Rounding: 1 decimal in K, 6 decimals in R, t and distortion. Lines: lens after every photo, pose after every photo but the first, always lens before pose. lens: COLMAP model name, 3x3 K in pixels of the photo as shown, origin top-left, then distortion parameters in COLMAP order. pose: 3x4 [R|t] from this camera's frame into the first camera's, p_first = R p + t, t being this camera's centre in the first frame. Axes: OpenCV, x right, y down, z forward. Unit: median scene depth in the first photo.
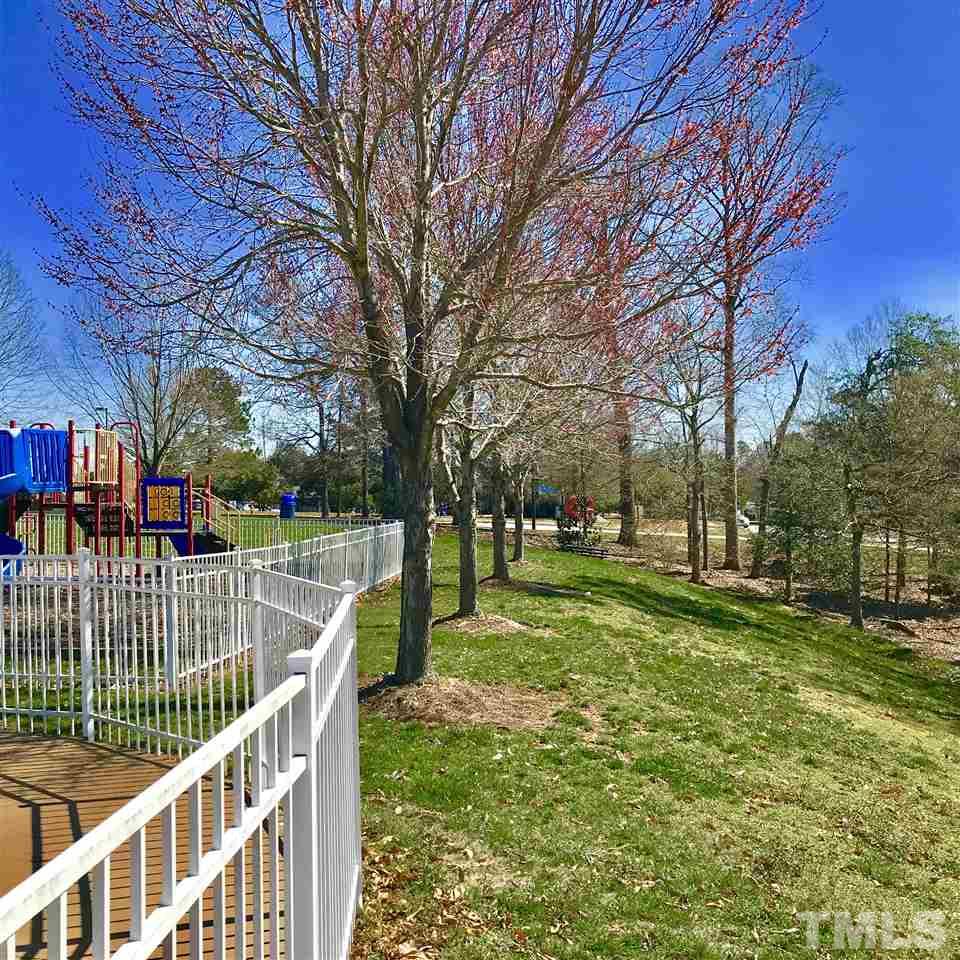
lens RADIAL K [[1048.0, 0, 480.7], [0, 1048.0, 465.7], [0, 0, 1]] dist [0.139621, -0.389190]
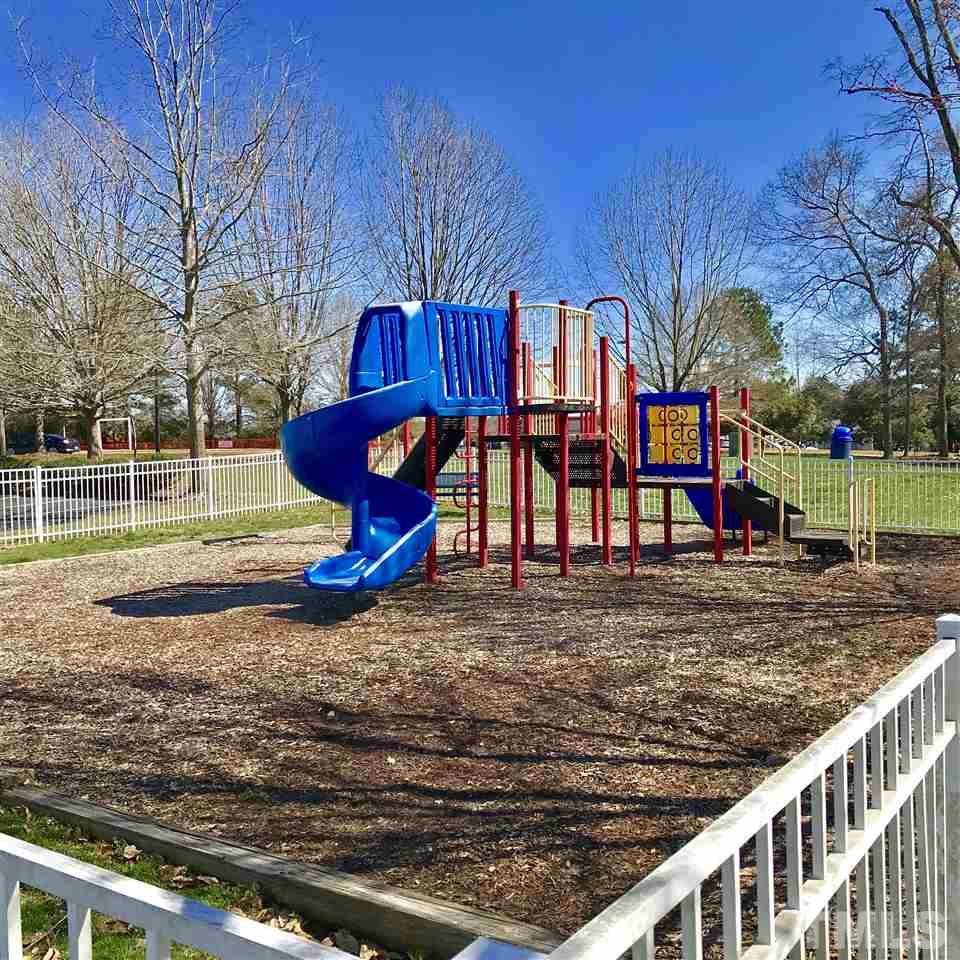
lens RADIAL K [[1048.0, 0, 480.7], [0, 1048.0, 465.7], [0, 0, 1]] dist [0.139621, -0.389190]
pose [[0.883638, 0.006696, -0.468123, -0.111104], [0.020797, 0.998349, 0.053537, 0.018195], [0.467709, -0.057043, 0.882040, 0.402370]]
